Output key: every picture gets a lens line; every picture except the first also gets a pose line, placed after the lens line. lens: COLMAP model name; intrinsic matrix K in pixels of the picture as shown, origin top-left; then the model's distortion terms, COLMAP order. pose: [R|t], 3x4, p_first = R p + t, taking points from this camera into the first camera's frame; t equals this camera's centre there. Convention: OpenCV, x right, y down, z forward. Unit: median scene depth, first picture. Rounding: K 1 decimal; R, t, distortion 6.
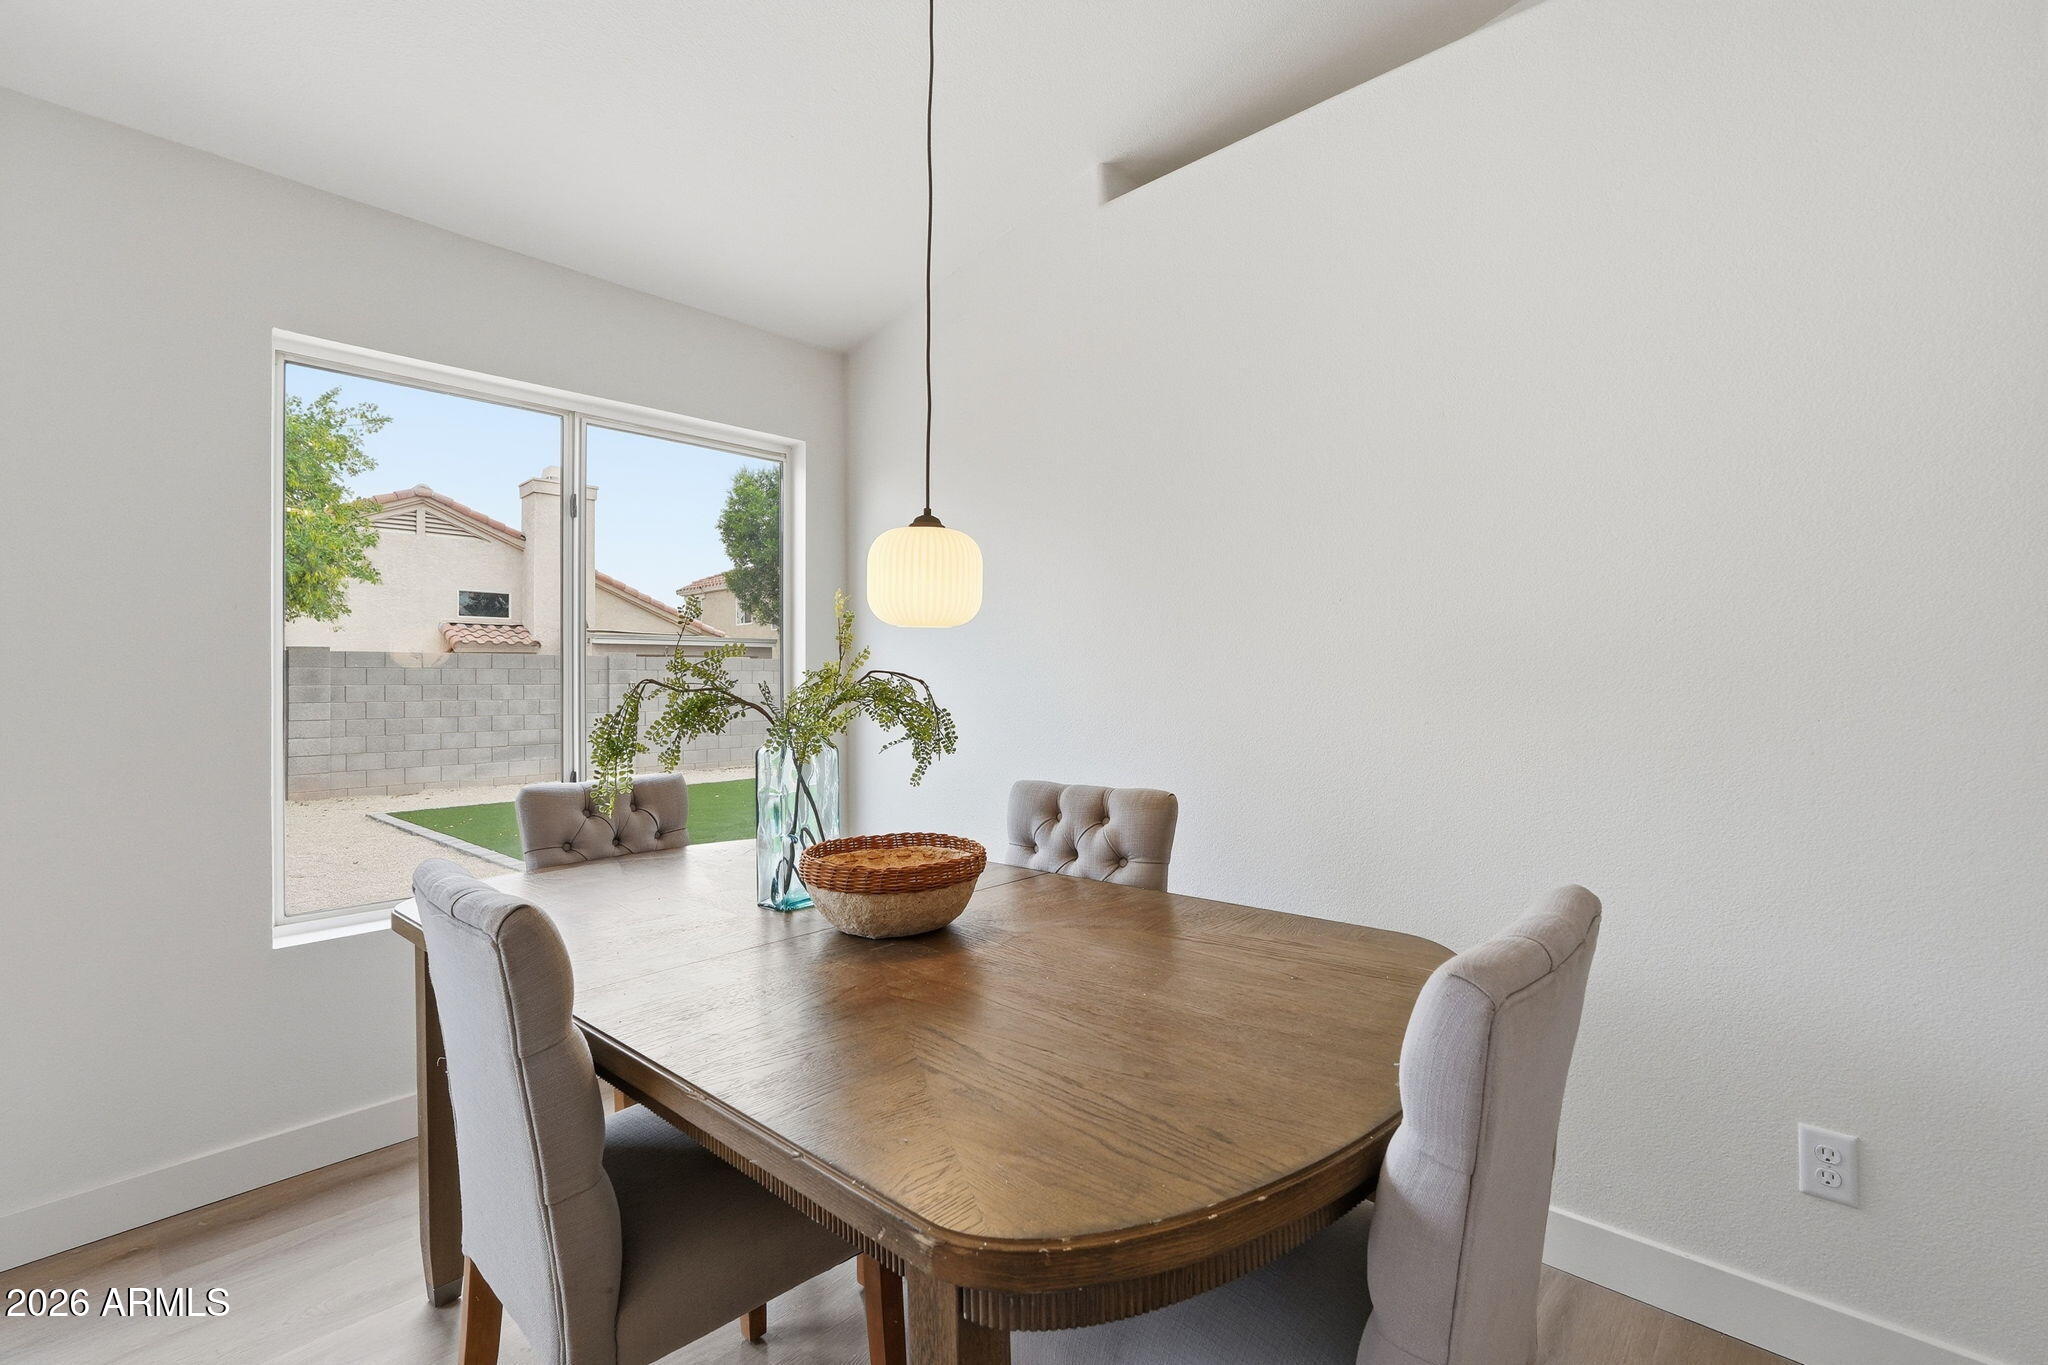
lens RADIAL K [[902.1, 0, 1019.0], [0, 902.1, 685.9], [0, 0, 1]] dist [-0.000767, 0.000524]
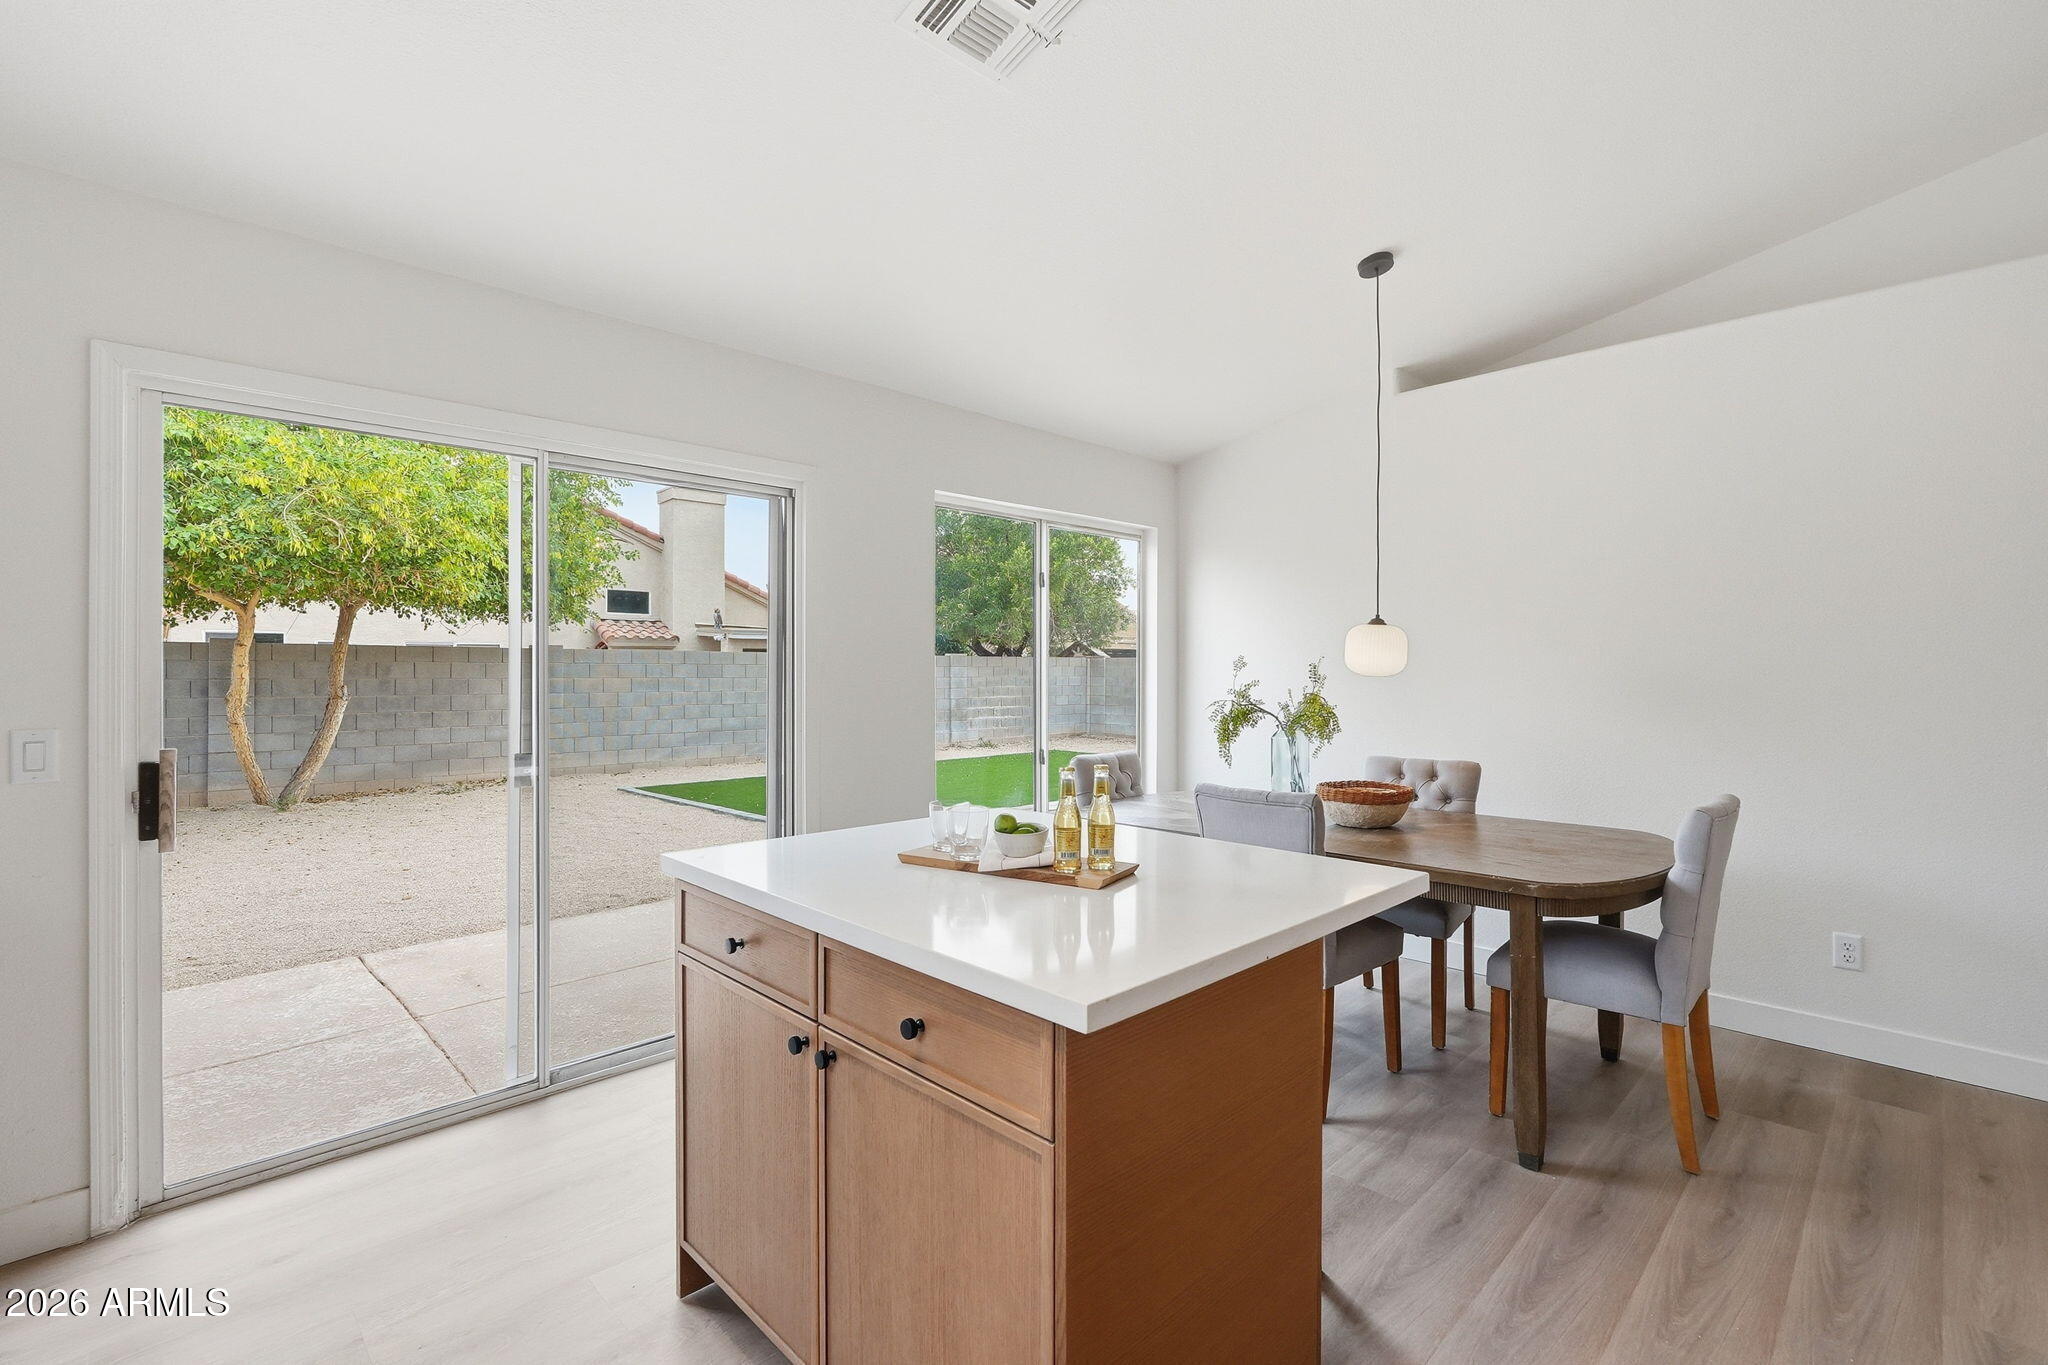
lens RADIAL K [[902.1, 0, 1032.4], [0, 902.1, 678.1], [0, 0, 1]] dist [-0.000767, 0.000524]
pose [[0.998721, 0.006699, -0.050121, -0.119442], [-0.006598, 0.999976, 0.002190, -0.009083], [0.050134, -0.001857, 0.998741, -0.160059]]
